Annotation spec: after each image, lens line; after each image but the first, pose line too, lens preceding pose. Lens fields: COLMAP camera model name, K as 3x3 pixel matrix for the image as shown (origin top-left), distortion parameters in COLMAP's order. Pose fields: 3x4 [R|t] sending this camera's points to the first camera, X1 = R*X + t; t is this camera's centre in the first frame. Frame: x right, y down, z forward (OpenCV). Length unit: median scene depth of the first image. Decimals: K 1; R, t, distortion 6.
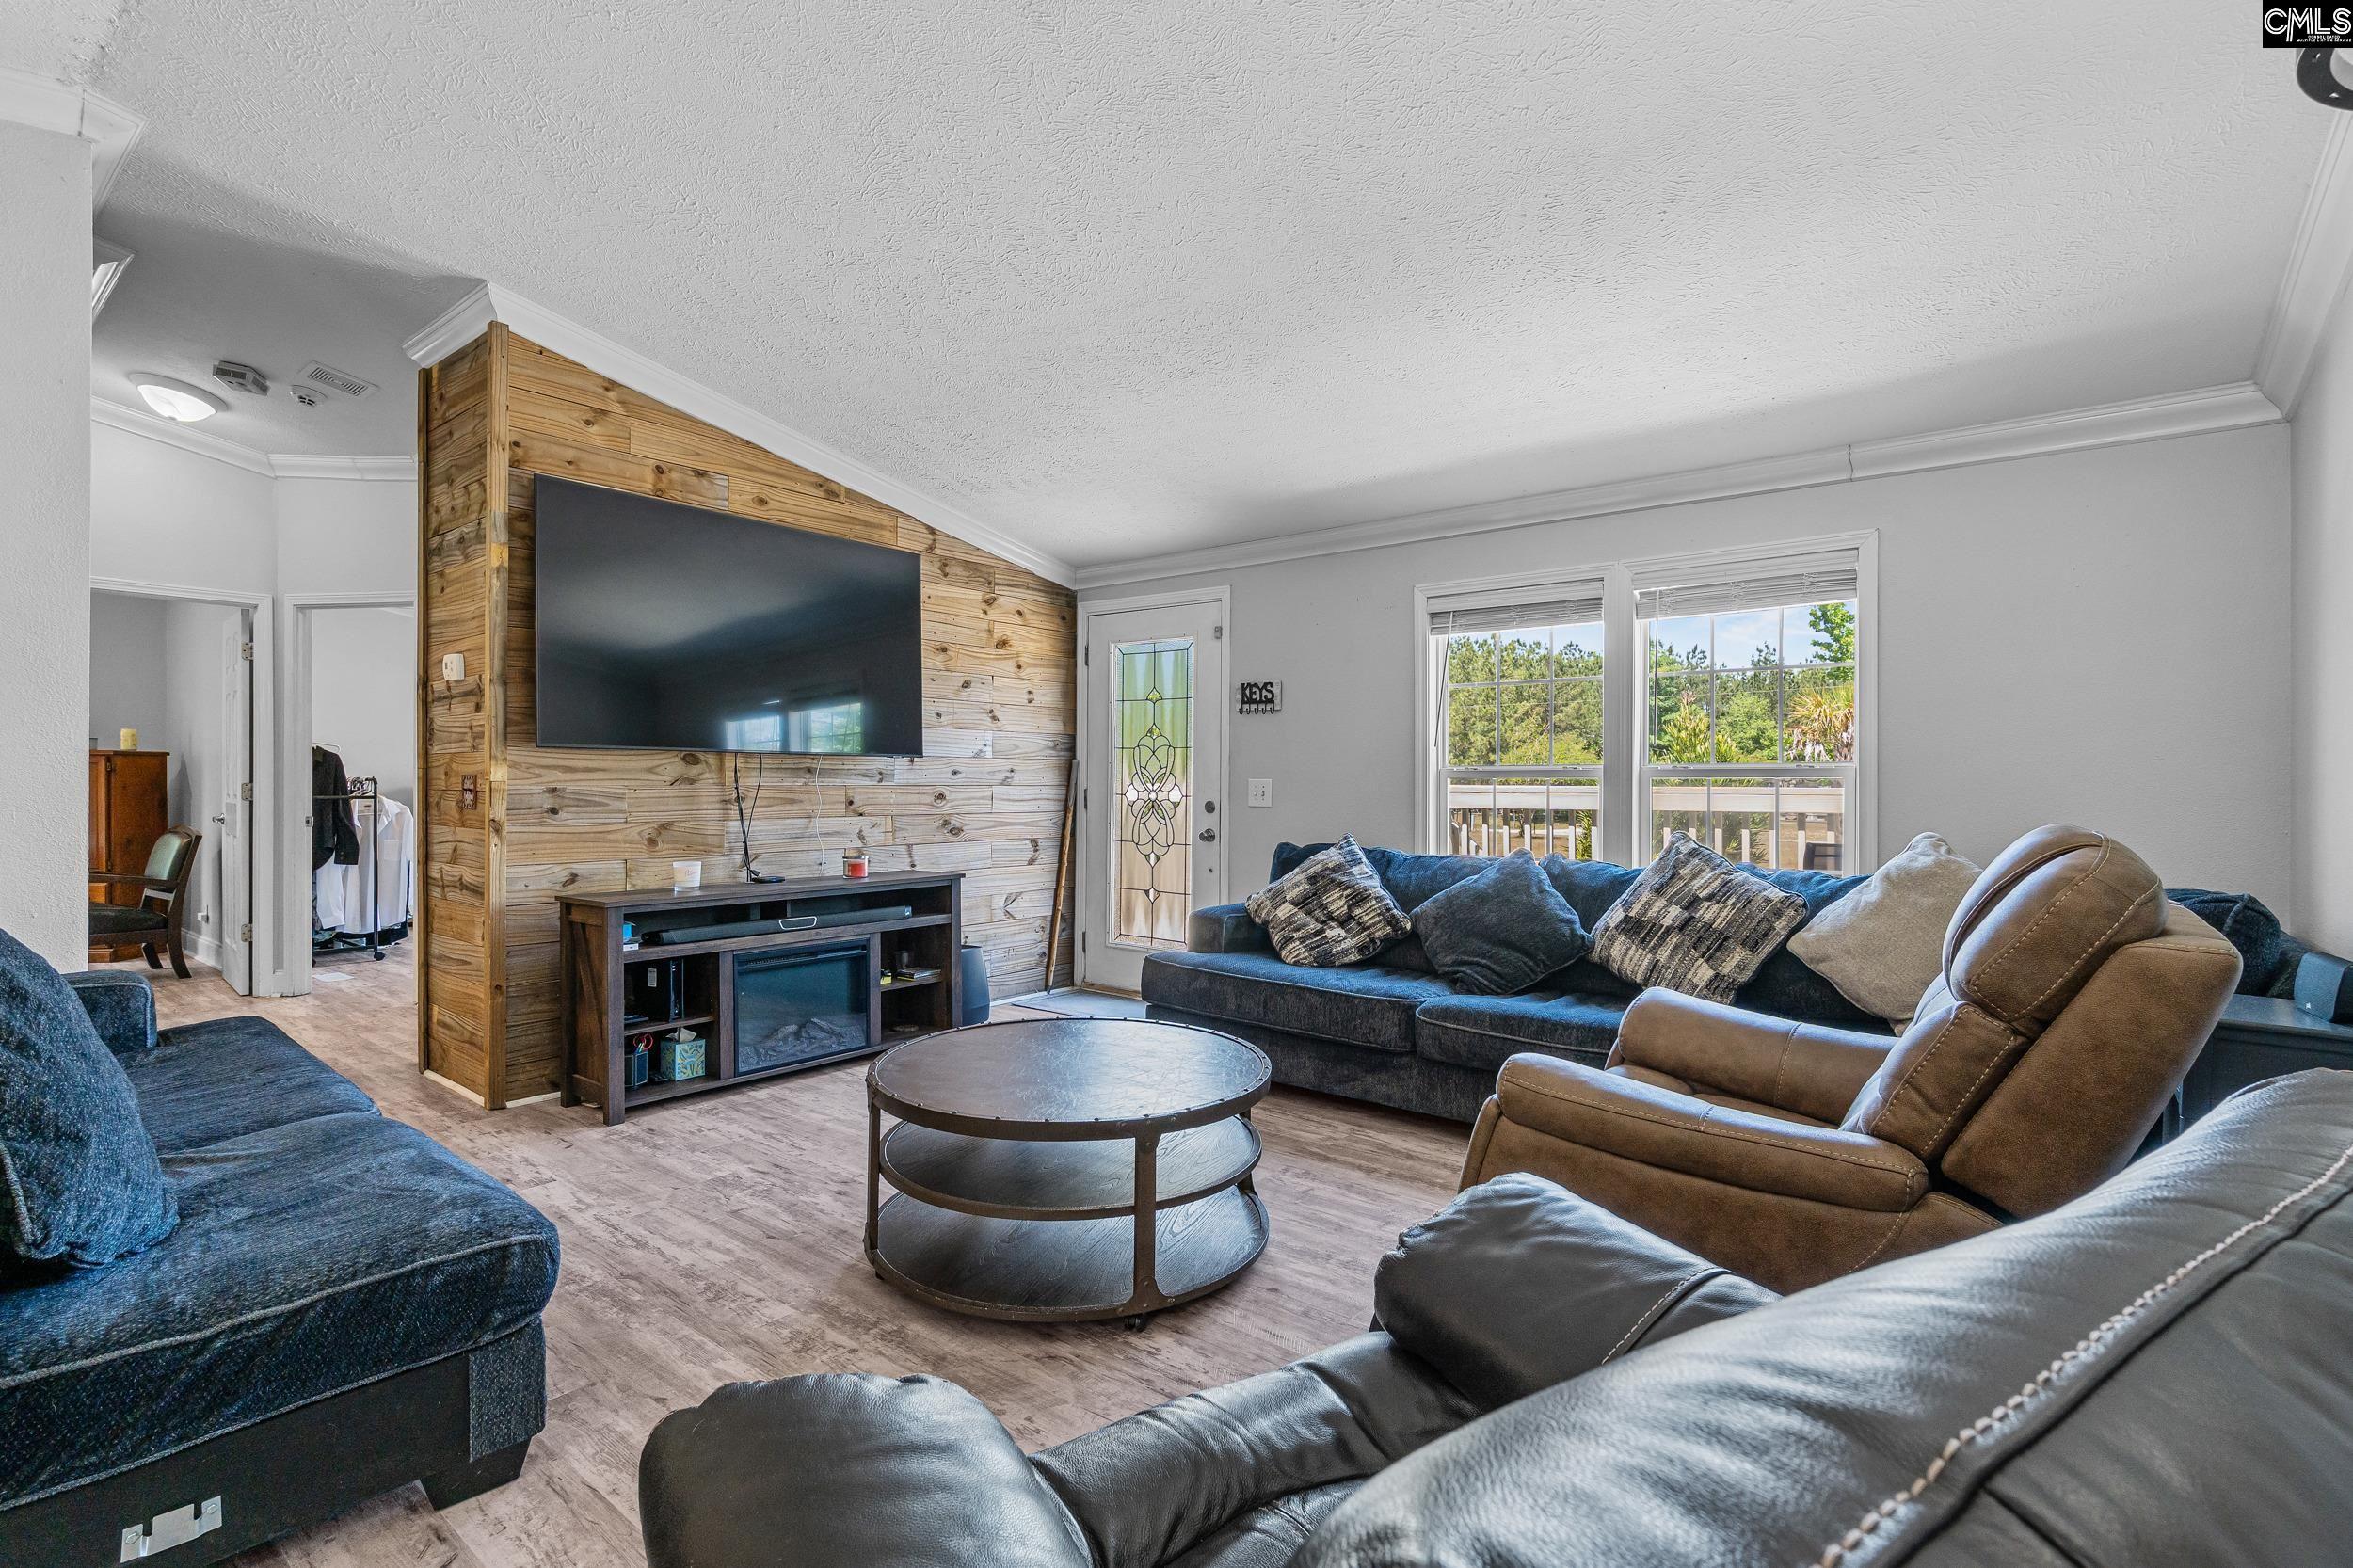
lens RADIAL K [[1097.3, 0, 1176.8], [0, 1097.3, 790.2], [0, 0, 1]] dist [-0.004486, -0.000113]
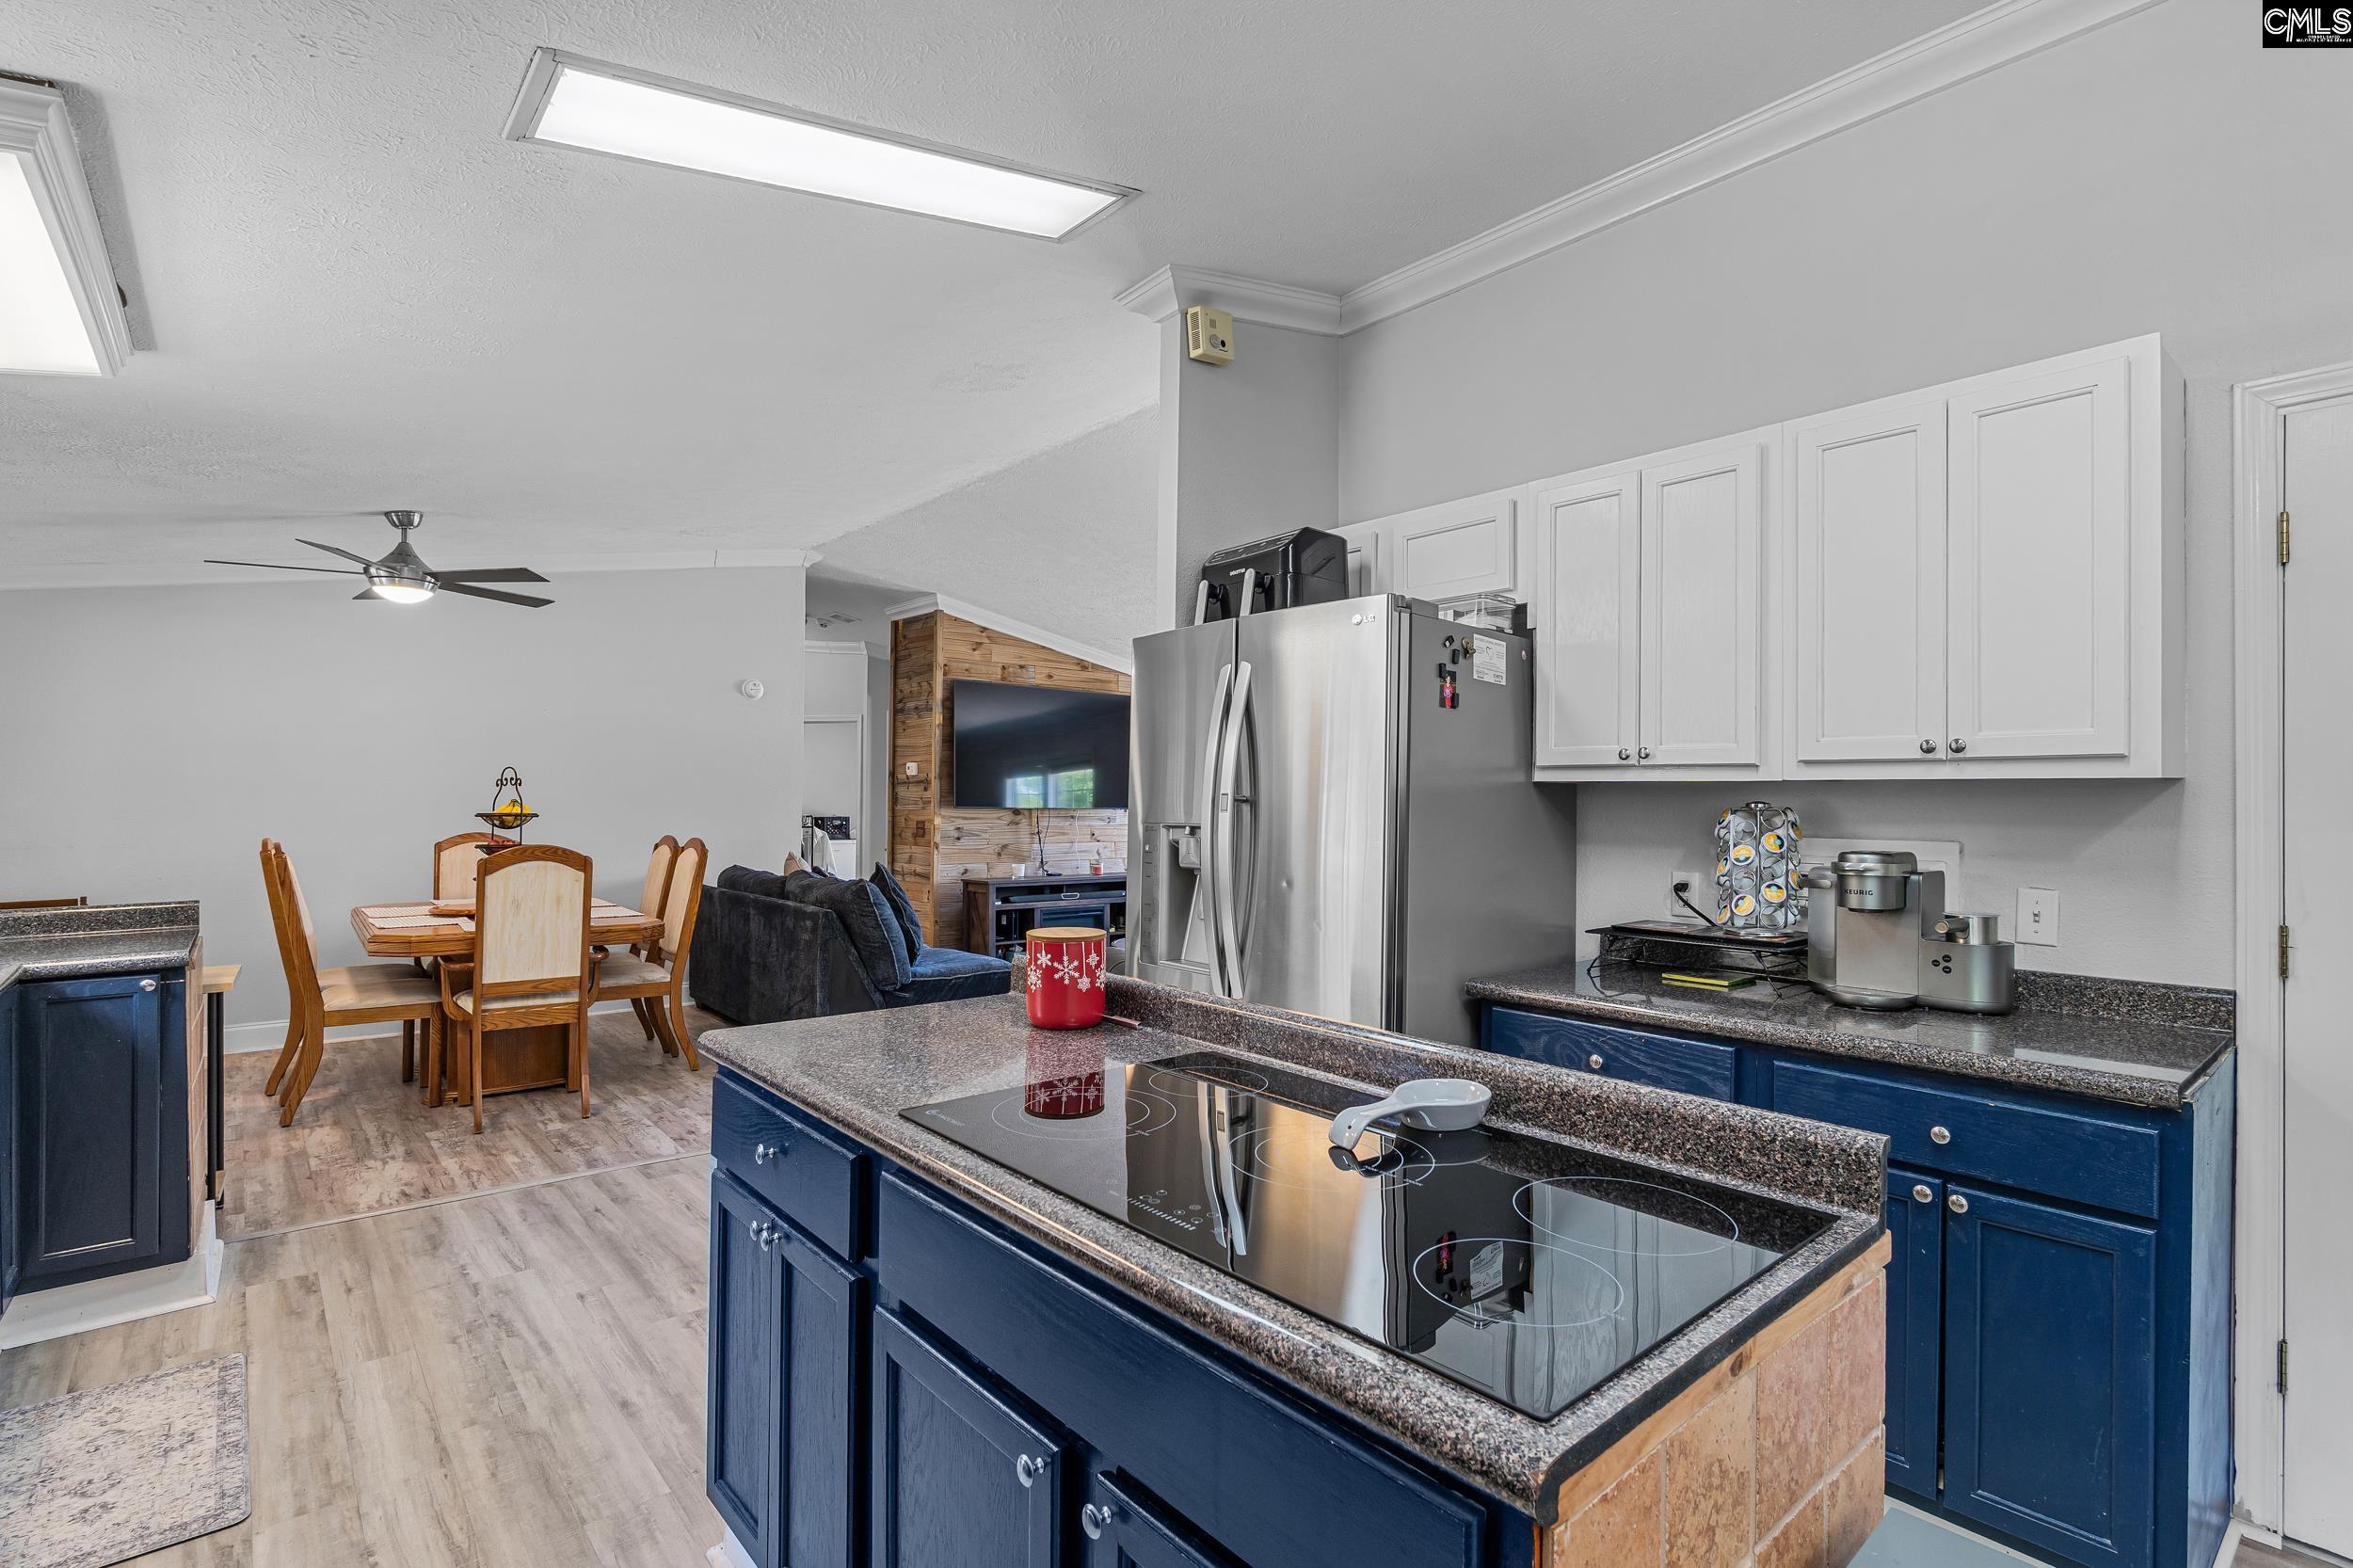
lens RADIAL K [[1097.3, 0, 1178.3], [0, 1097.3, 801.4], [0, 0, 1]] dist [-0.004486, -0.000113]
pose [[0.984484, 0.004527, -0.175418, 0.197133], [-0.006344, 0.999932, -0.009804, -0.032308], [0.175362, 0.010764, 0.984445, -0.933670]]
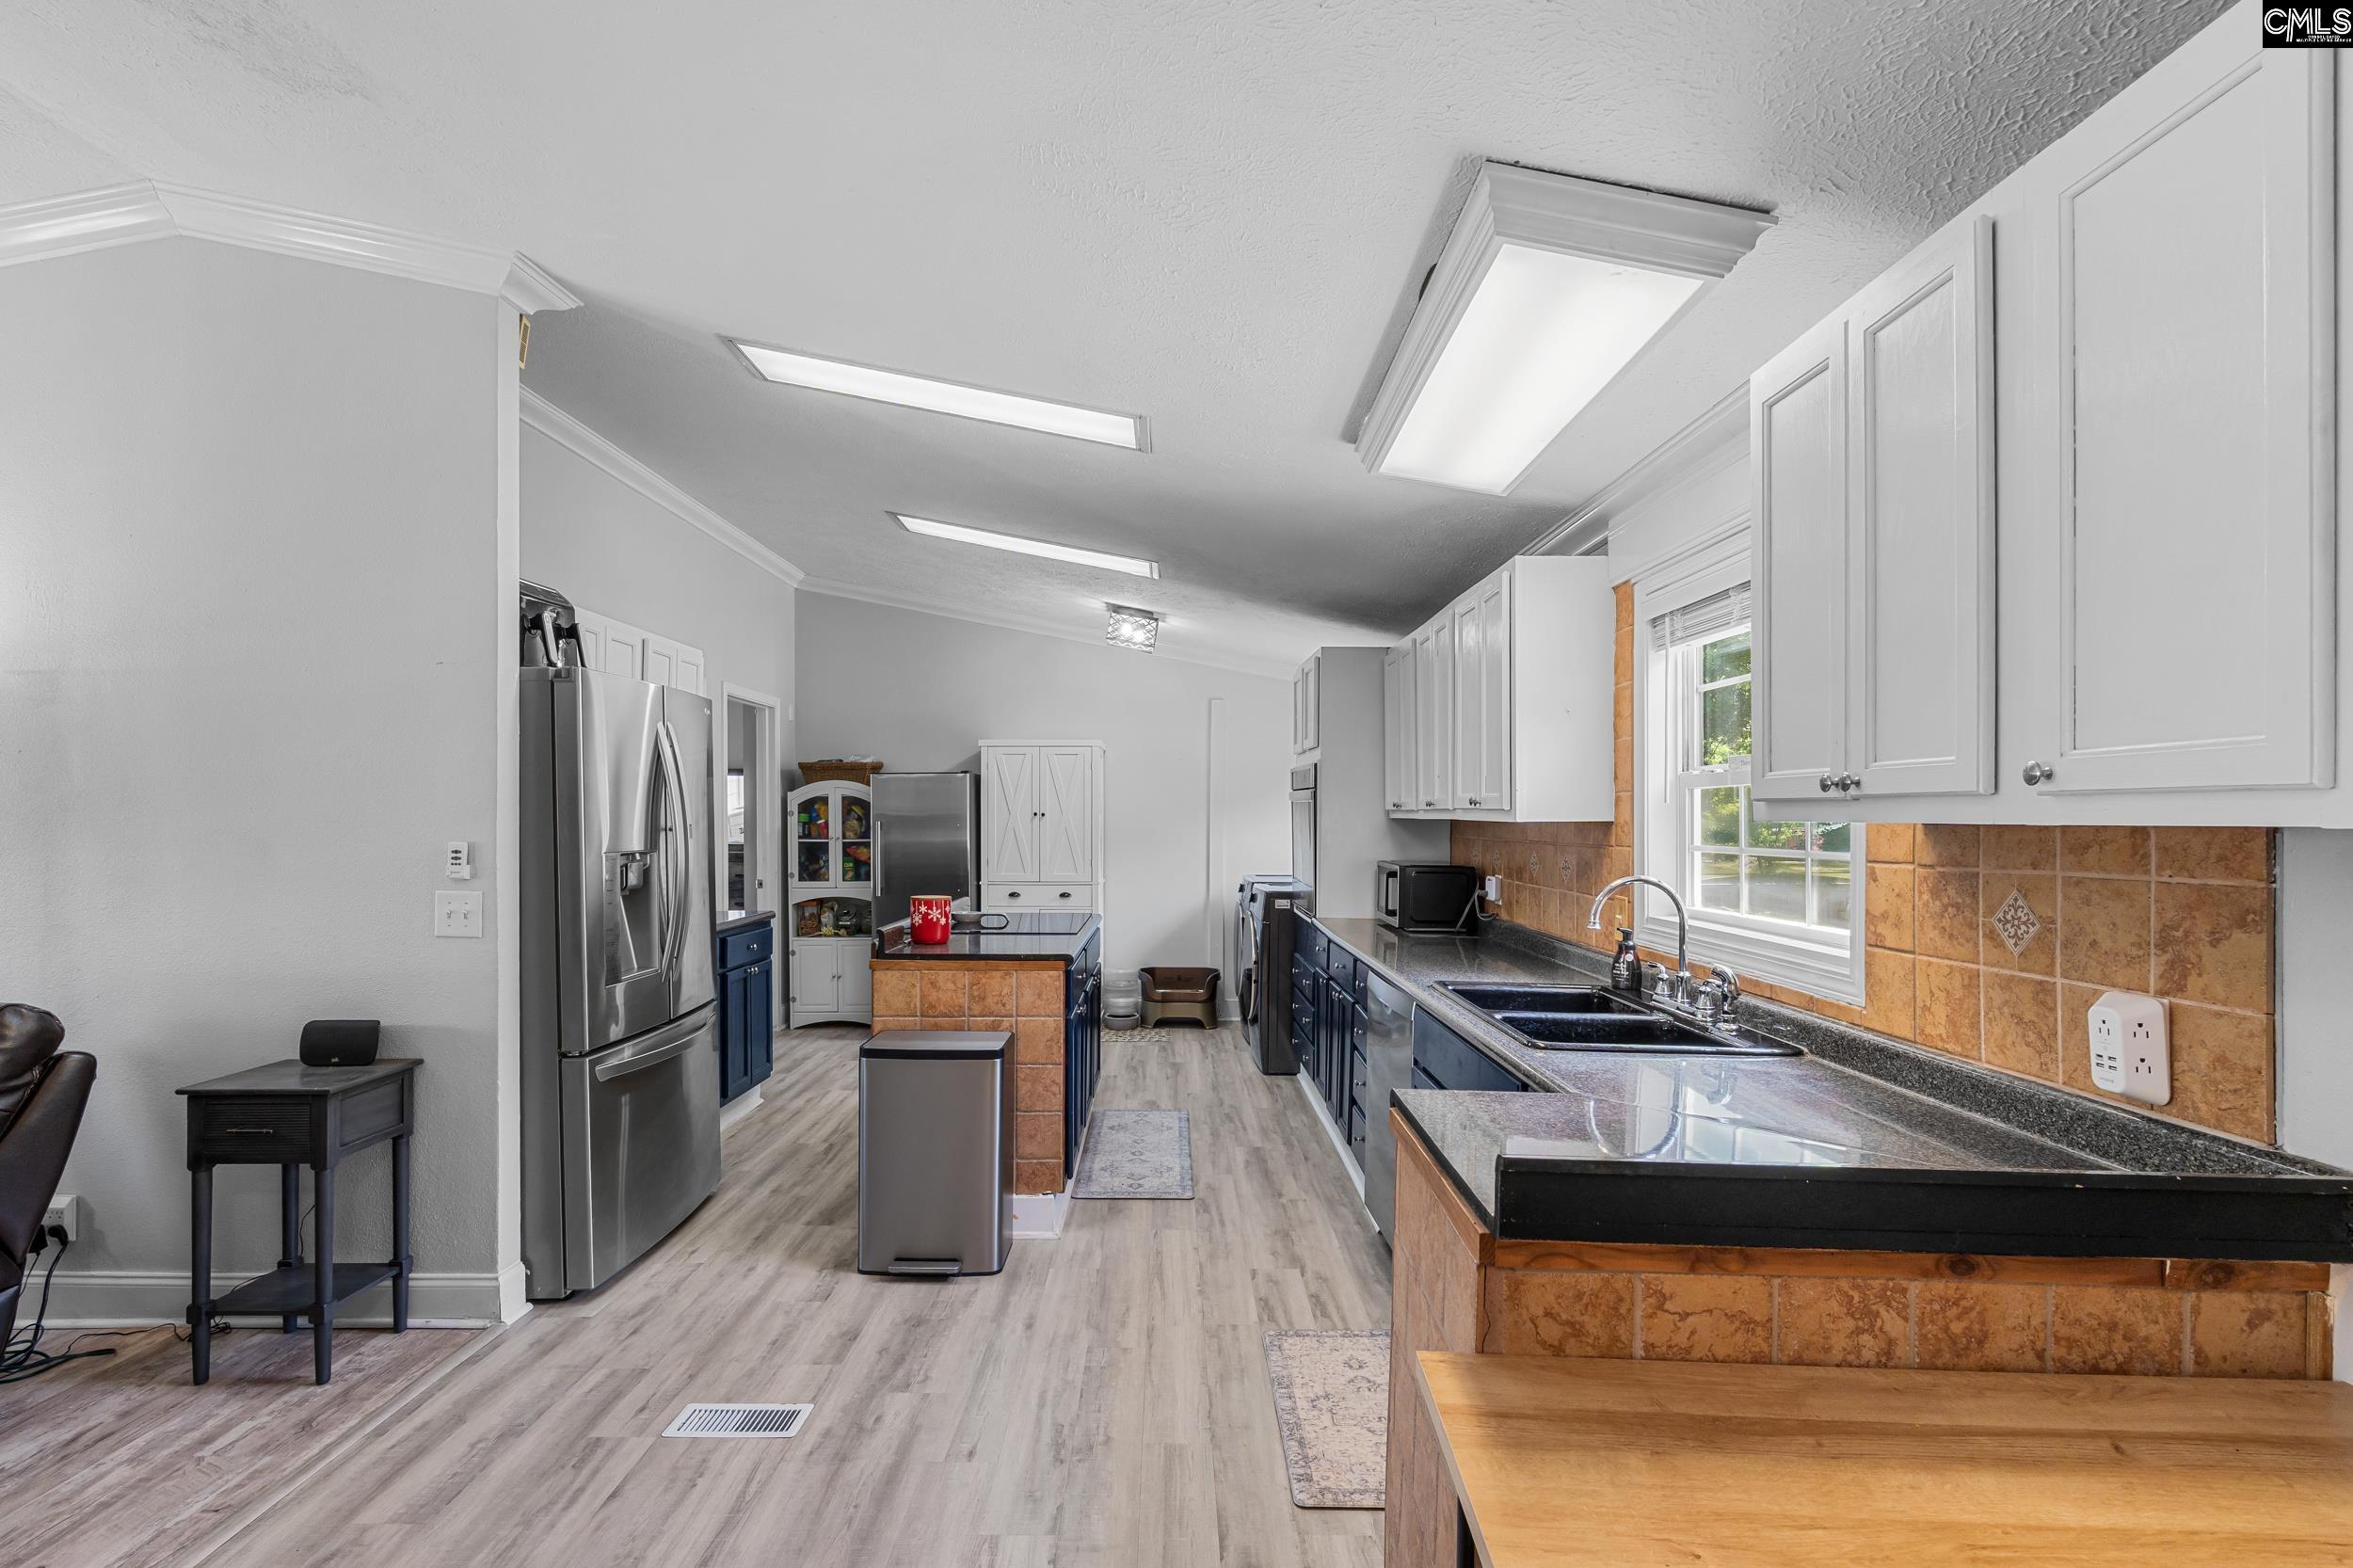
lens RADIAL K [[1097.3, 0, 1183.9], [0, 1097.3, 793.1], [0, 0, 1]] dist [-0.004486, -0.000113]
pose [[-0.641747, 0.005407, 0.766898, -4.272775], [-0.004083, 0.999937, -0.010467, -0.151407], [-0.766906, -0.009849, -0.641684, 3.101890]]
